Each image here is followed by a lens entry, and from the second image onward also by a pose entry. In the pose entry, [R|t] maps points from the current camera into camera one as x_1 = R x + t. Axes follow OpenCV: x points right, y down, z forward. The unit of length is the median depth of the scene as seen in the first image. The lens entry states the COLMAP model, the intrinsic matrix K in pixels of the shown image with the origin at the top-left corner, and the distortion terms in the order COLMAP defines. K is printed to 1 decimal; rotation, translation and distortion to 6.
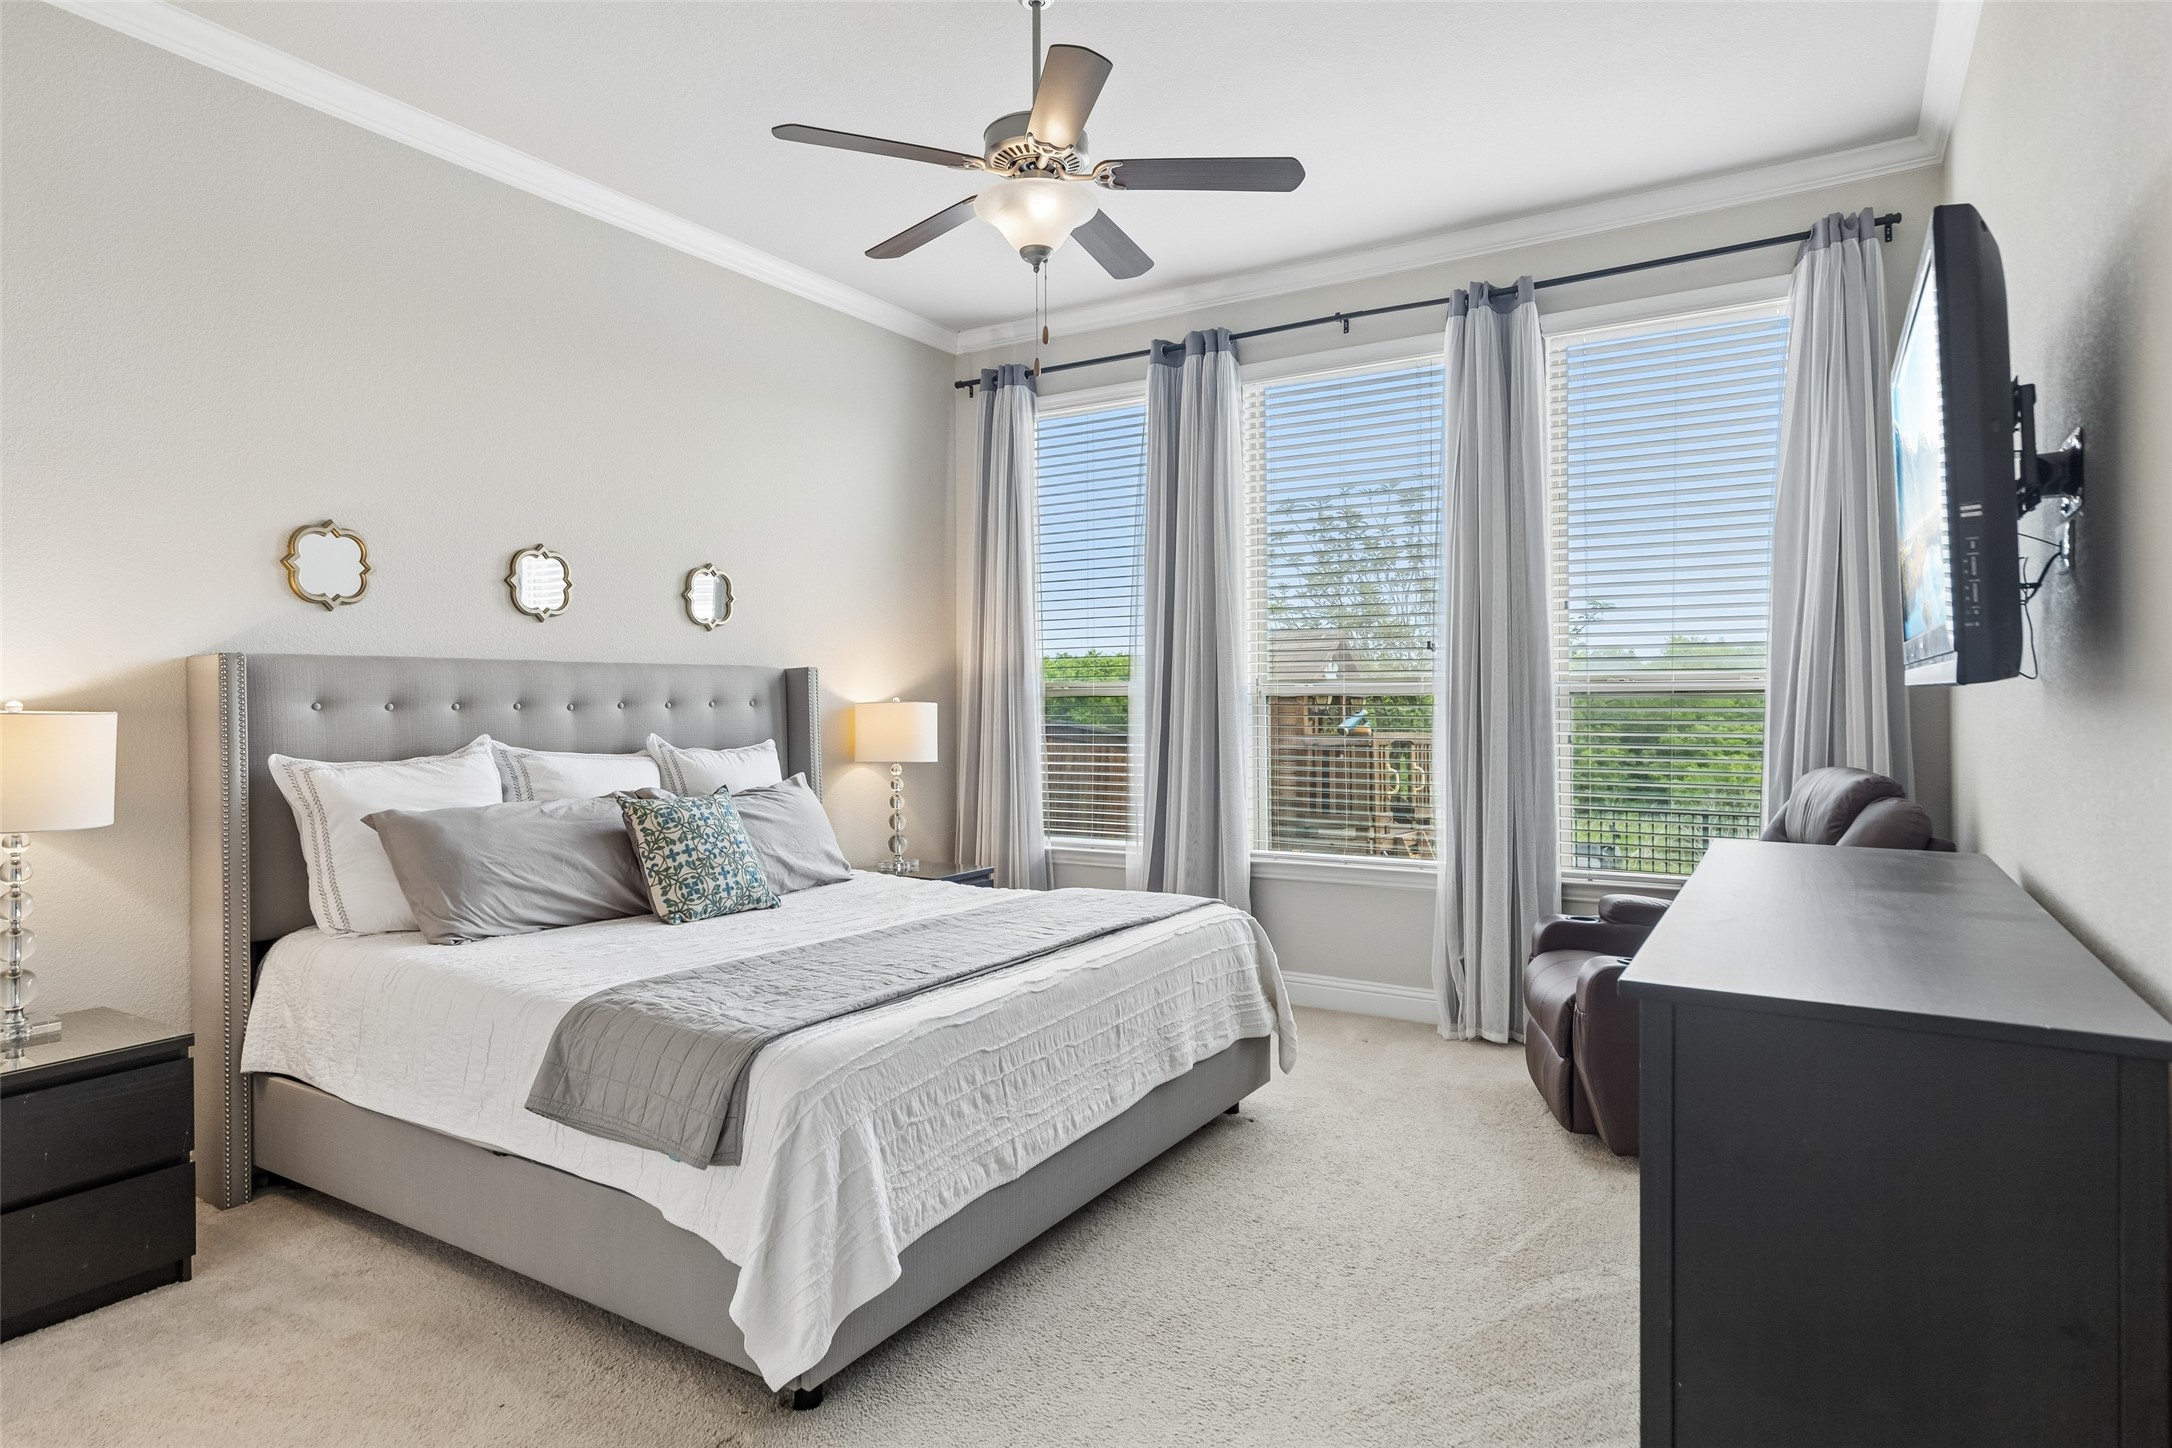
lens RADIAL K [[1199.5, 0, 1084.9], [0, 1199.5, 710.9], [0, 0, 1]] dist [0.011523, -0.000129]
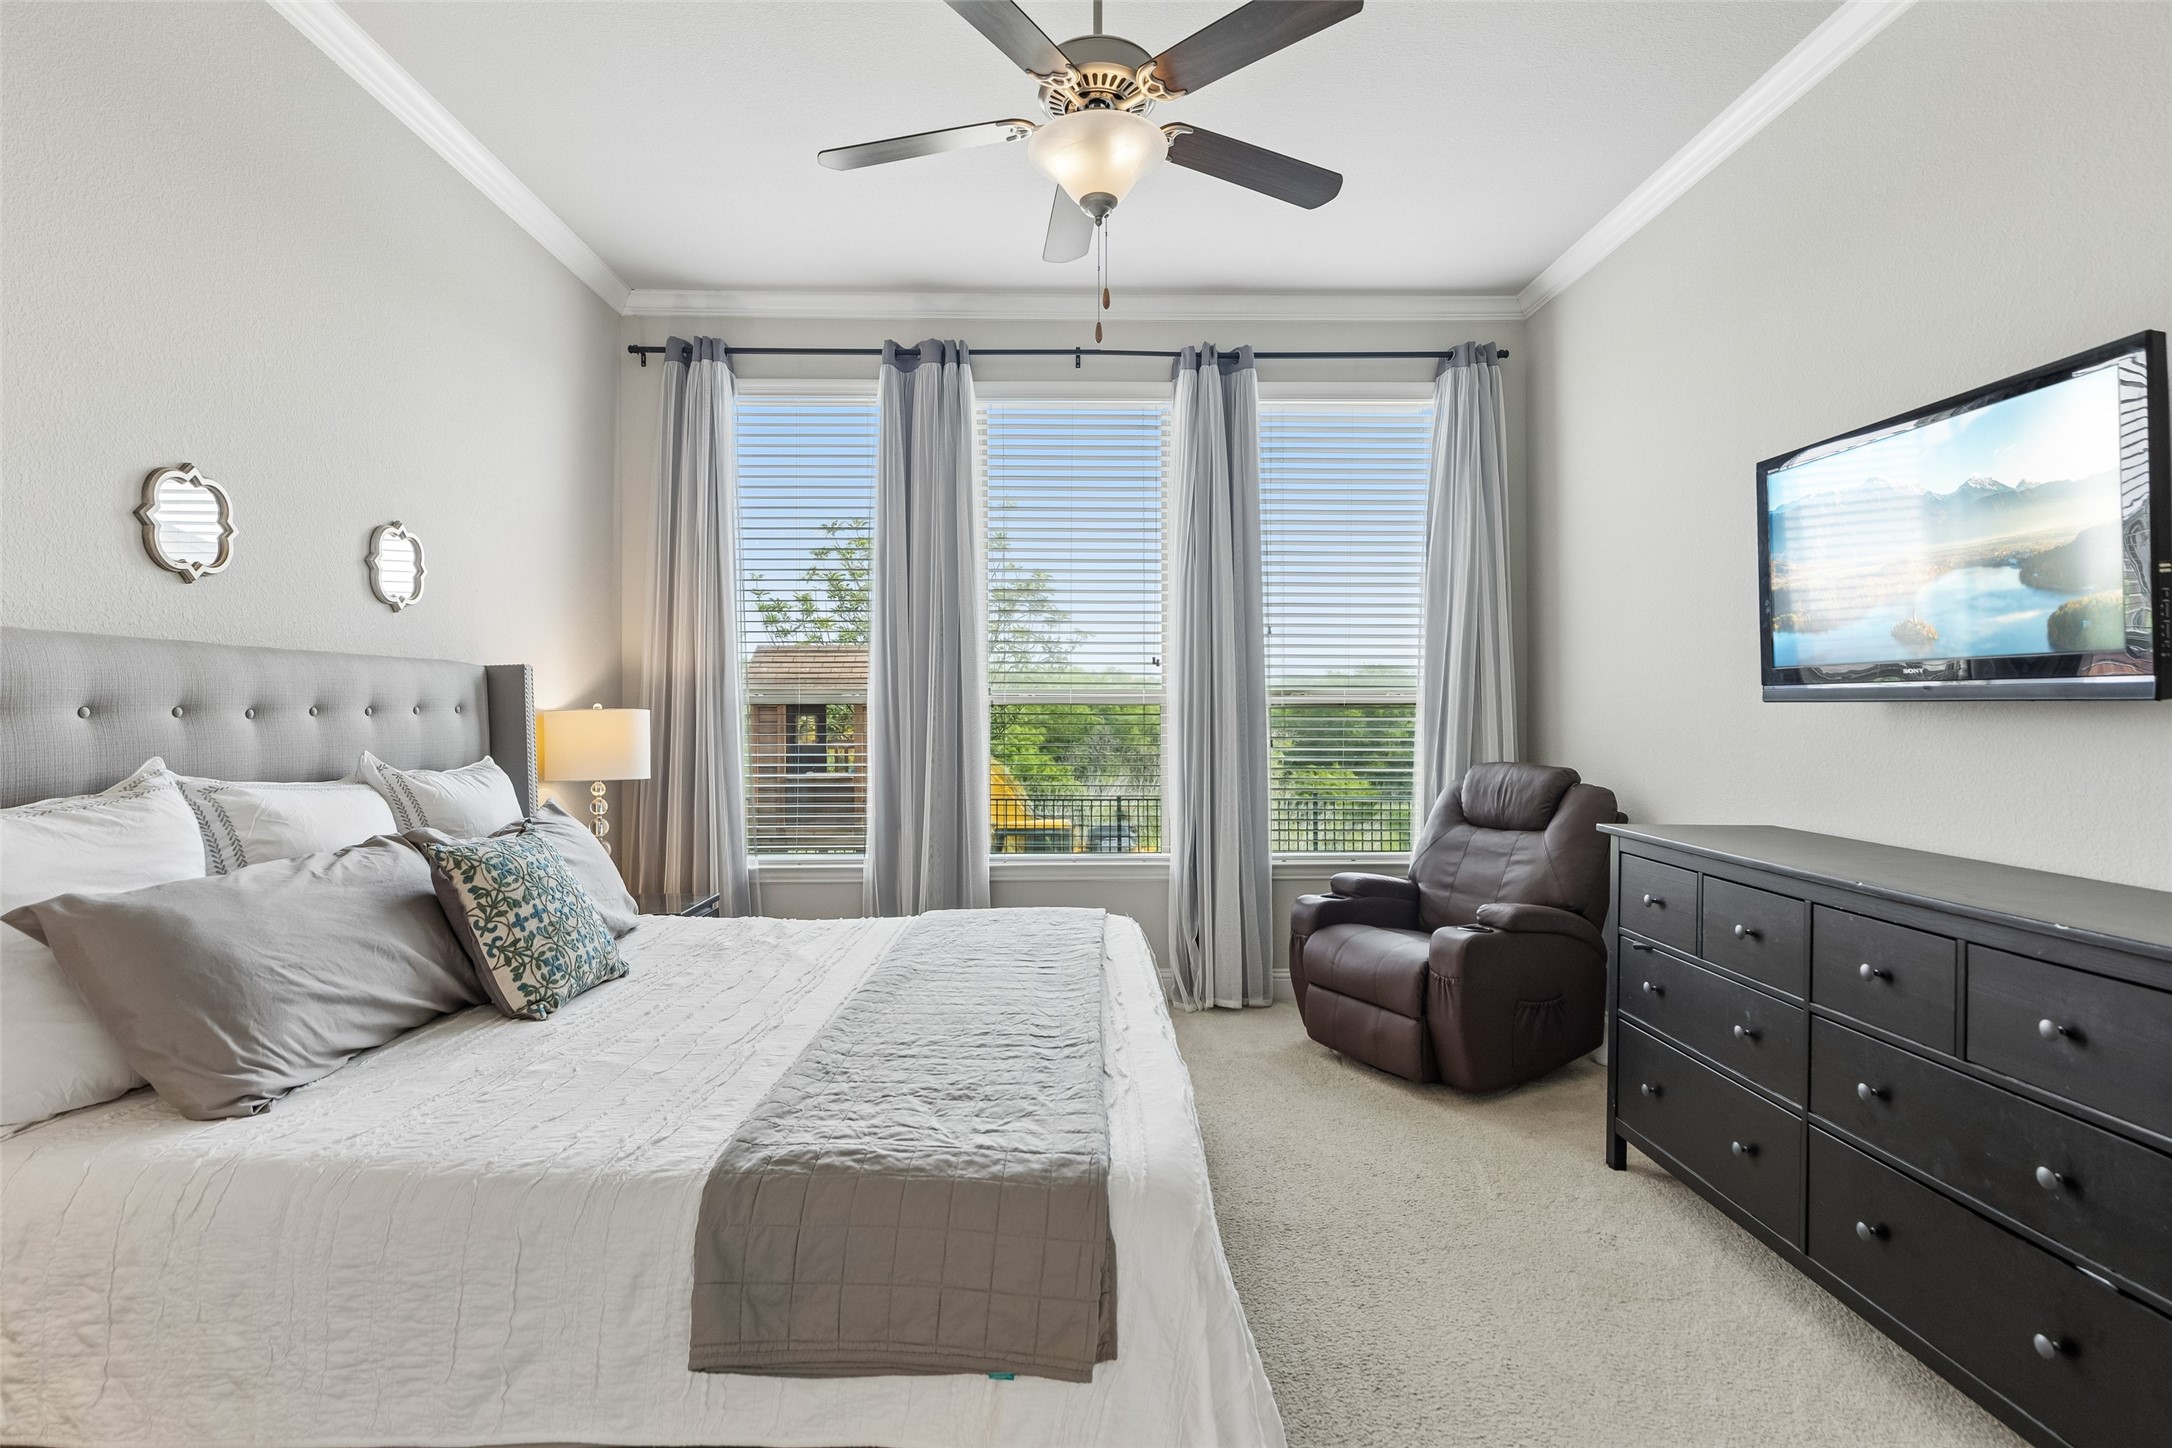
lens RADIAL K [[1036.2, 0, 1080.3], [0, 1036.2, 722.4], [0, 0, 1]] dist [0.005740, -0.000049]
pose [[0.847988, -0.001405, 0.530013, -0.341309], [0.000266, 0.999997, 0.002225, 0.000442], [-0.530015, -0.001746, 0.847986, 0.265704]]
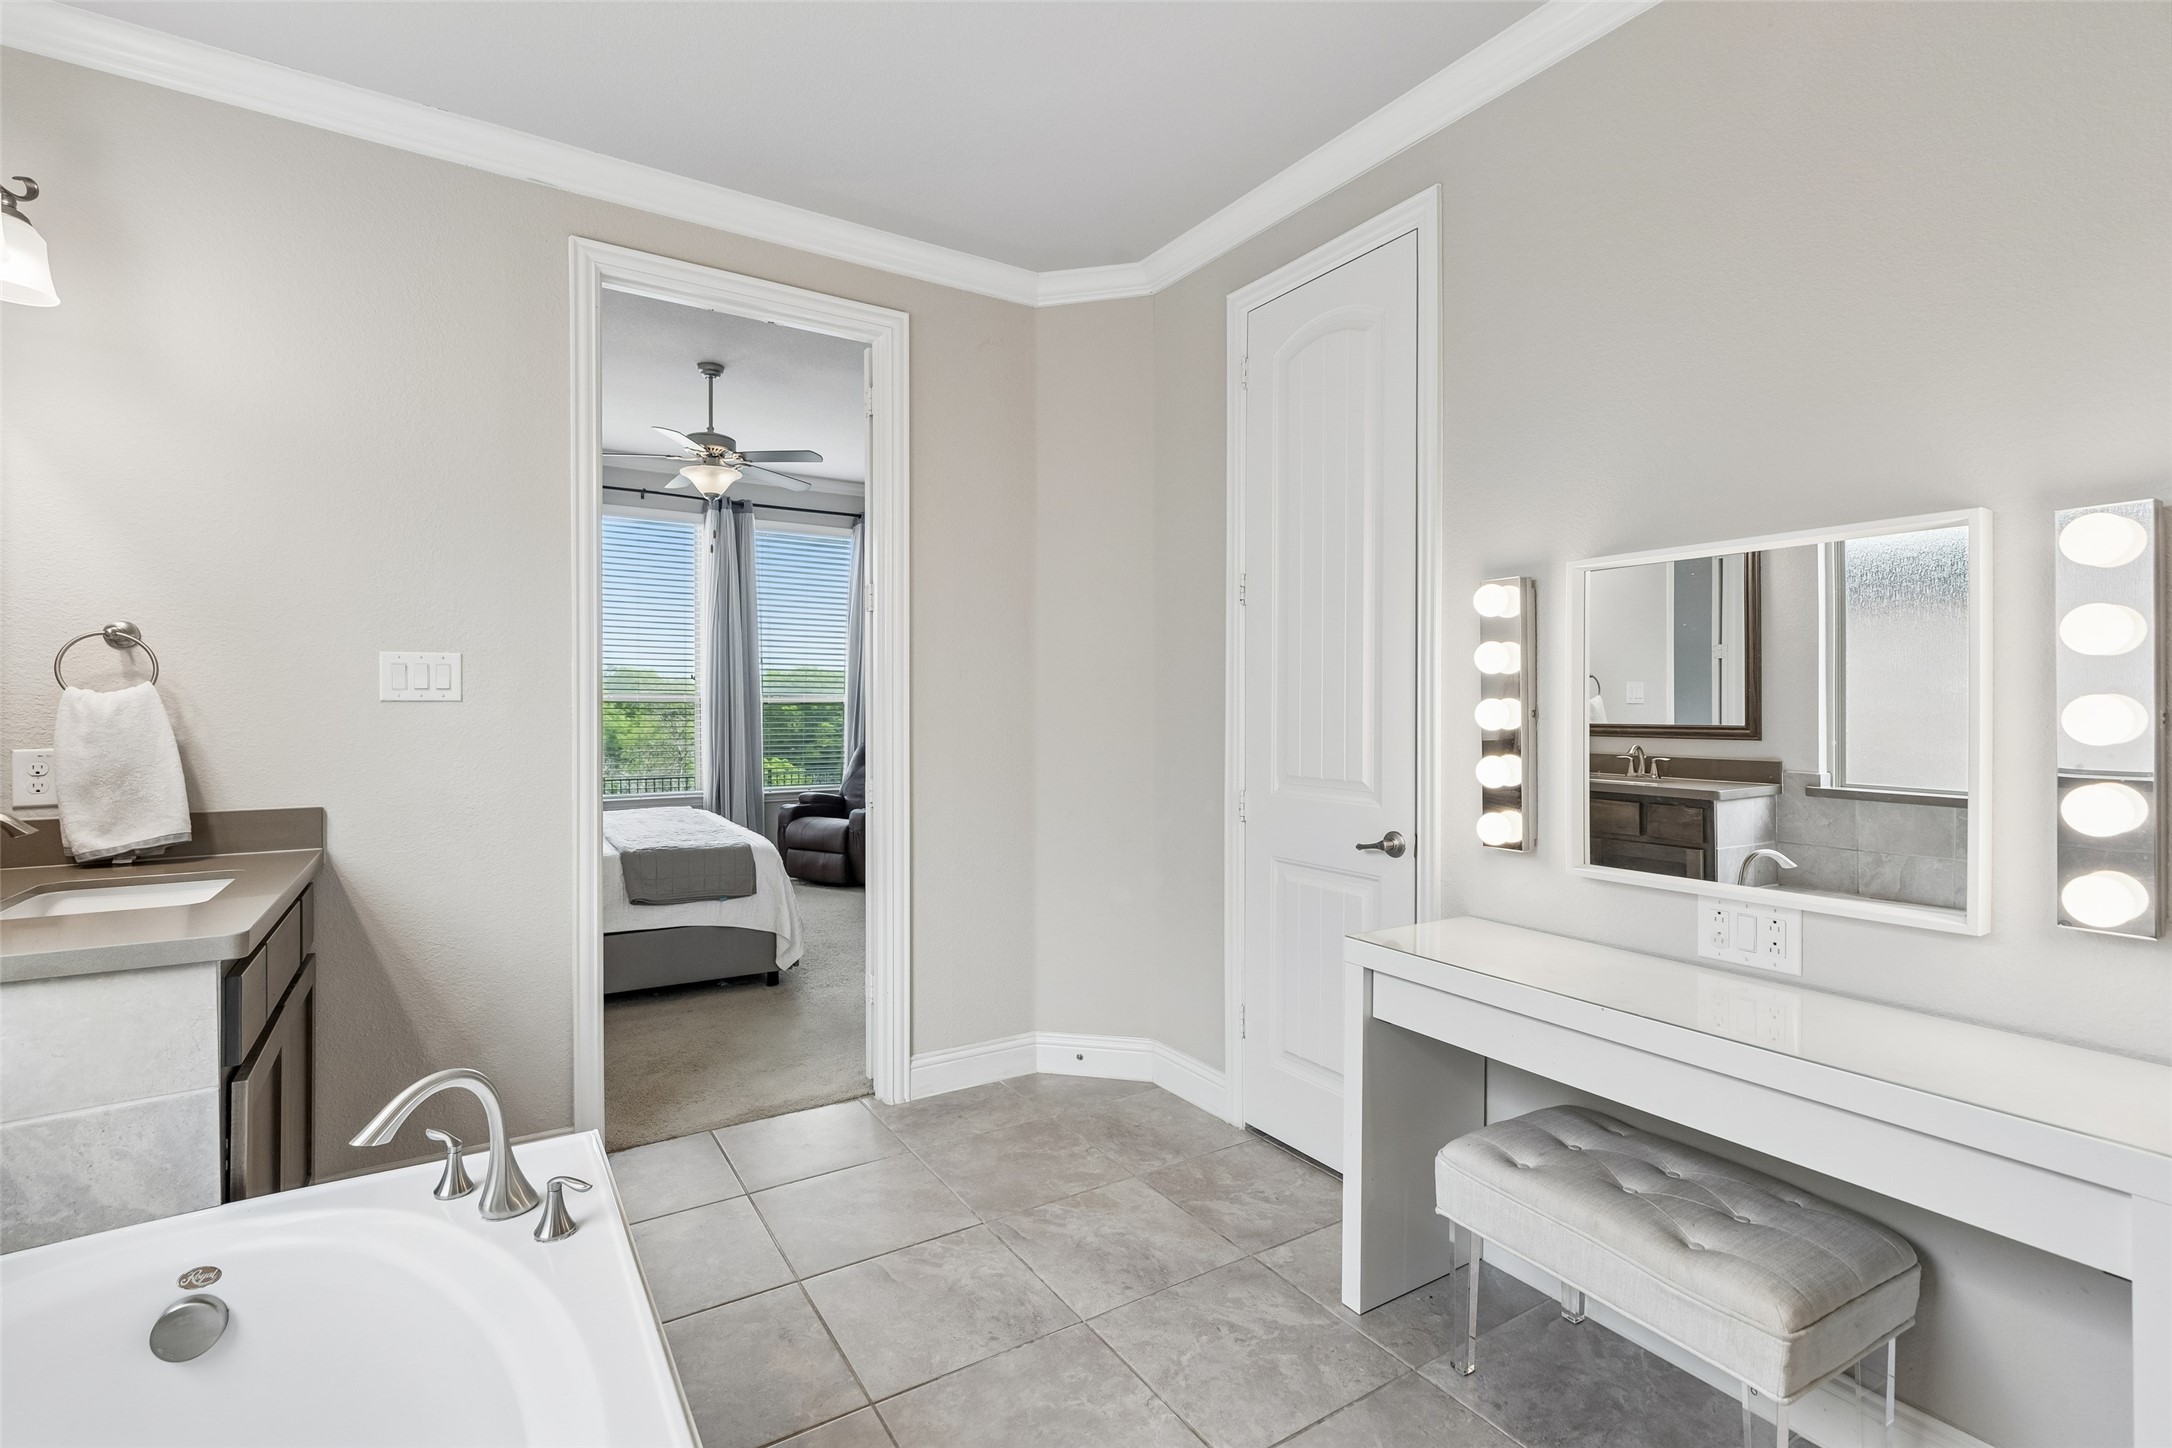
lens RADIAL K [[988.1, 0, 1080.3], [0, 988.1, 713.5], [0, 0, 1]] dist [0.004381, 0.000582]
pose [[0.447611, 0.002277, 0.894226, -1.005002], [0.002683, 0.999989, -0.003890, 0.013759], [-0.894224, 0.004140, 0.447600, -0.294409]]
